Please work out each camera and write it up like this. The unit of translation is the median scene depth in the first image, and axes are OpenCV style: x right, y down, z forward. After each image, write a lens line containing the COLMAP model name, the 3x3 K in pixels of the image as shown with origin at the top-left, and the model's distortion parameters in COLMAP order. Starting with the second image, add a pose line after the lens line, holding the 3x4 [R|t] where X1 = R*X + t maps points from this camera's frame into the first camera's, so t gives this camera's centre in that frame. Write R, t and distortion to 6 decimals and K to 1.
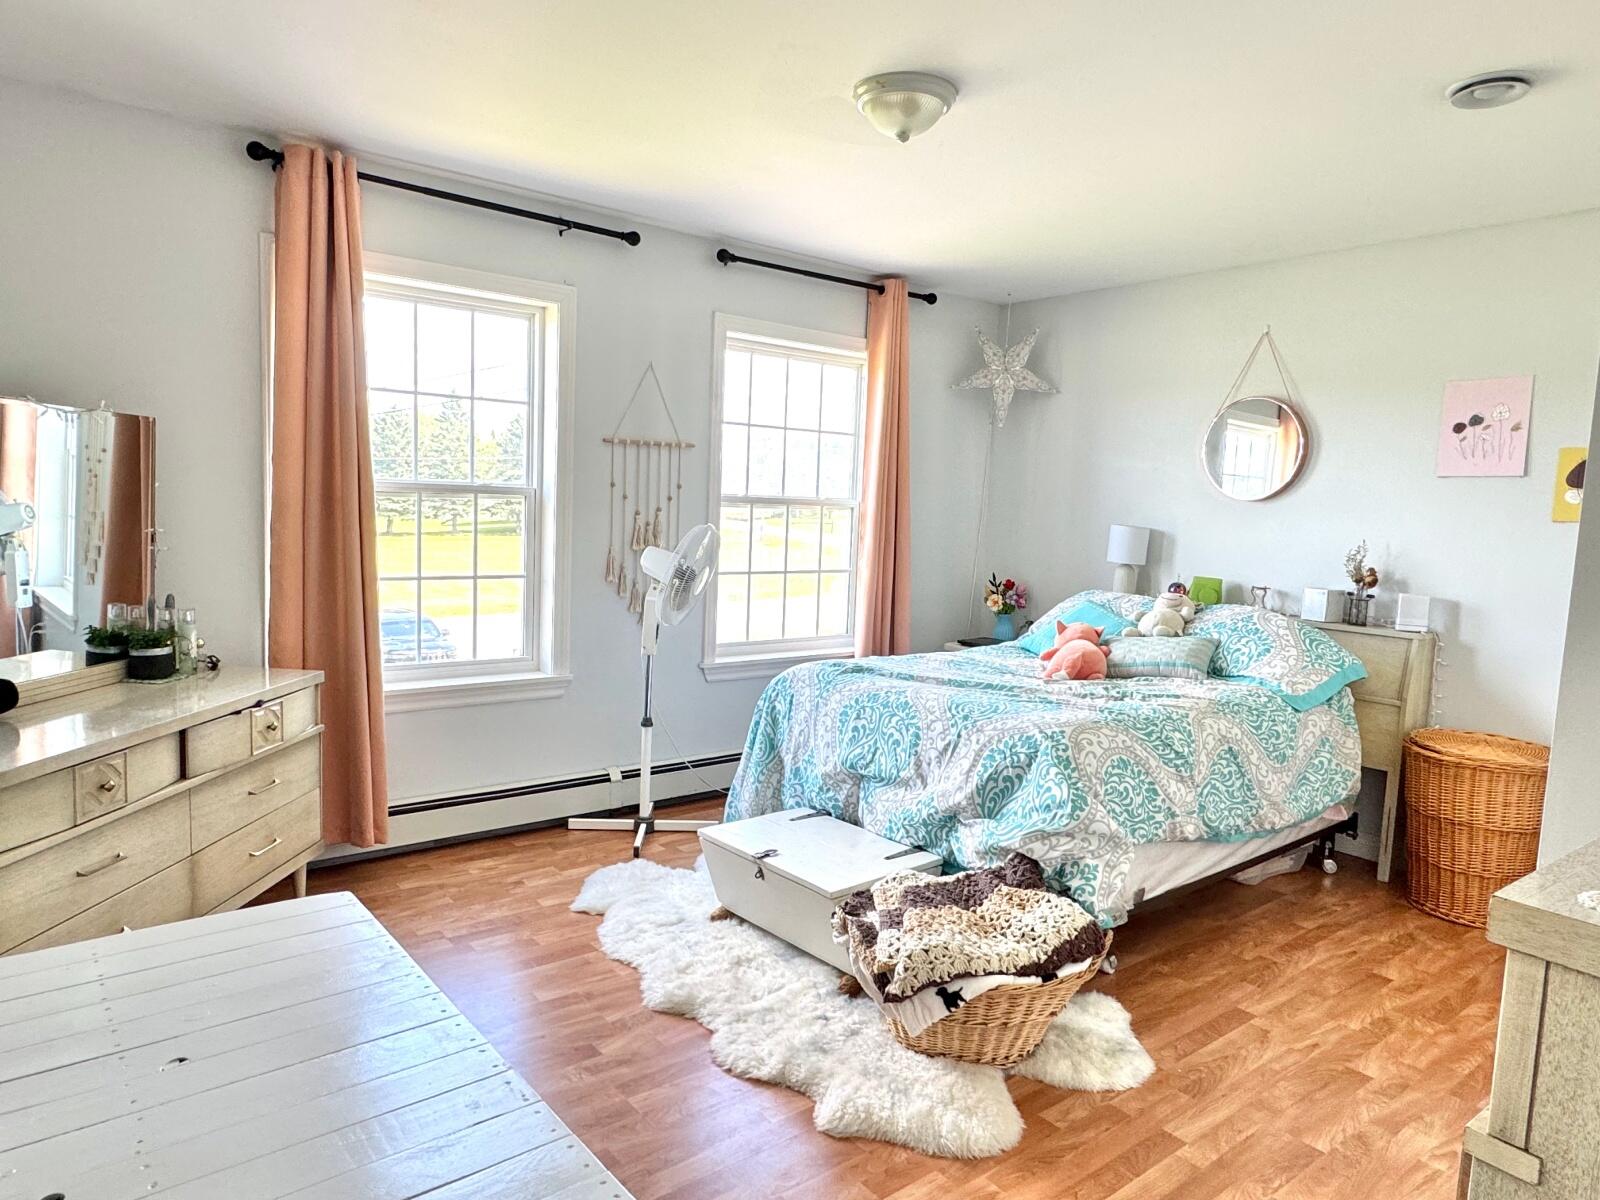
lens RADIAL K [[1012.4, 0, 799.9], [0, 1012.4, 599.2], [0, 0, 1]] dist [0.004313, -0.001419]
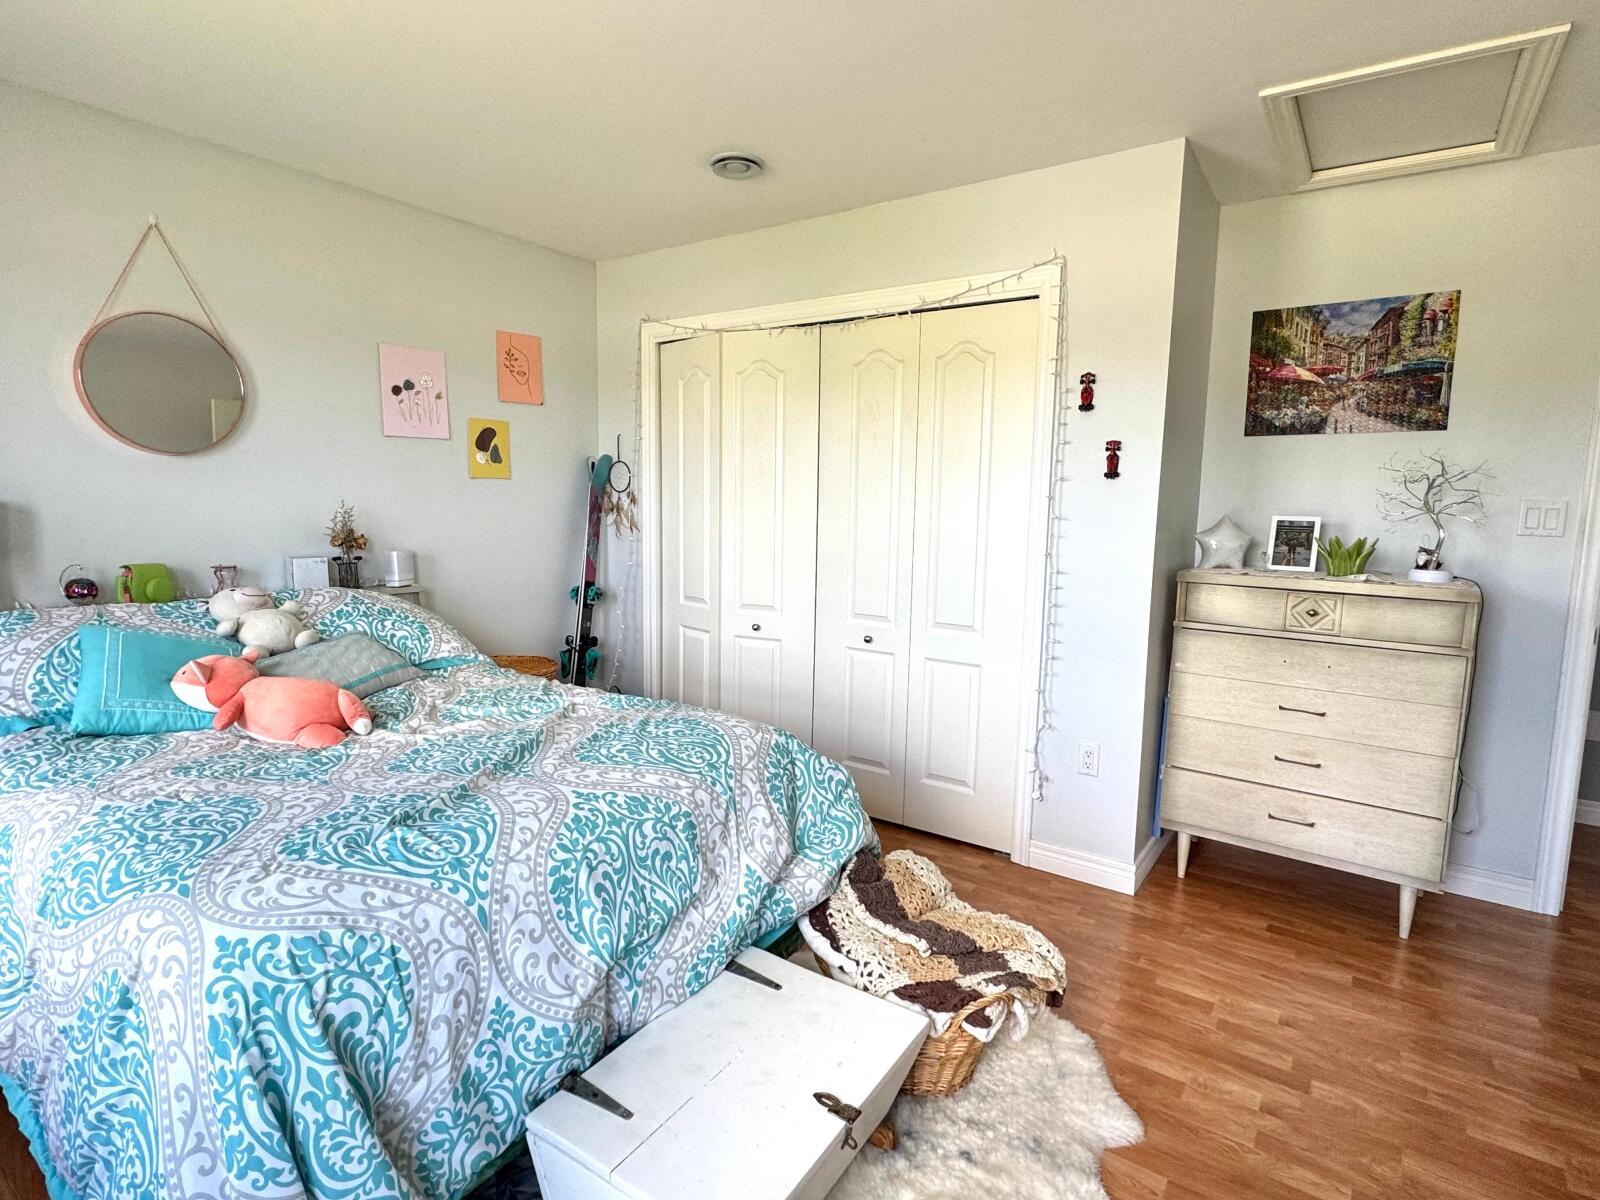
lens RADIAL K [[832.8, 0, 799.5], [0, 832.8, 597.1], [0, 0, 1]] dist [-0.003308, -0.000266]
pose [[-0.279776, -0.161280, 0.946422, -0.385058], [0.063813, 0.980485, 0.185949, -0.107850], [-0.957942, 0.112418, -0.264025, 1.000008]]
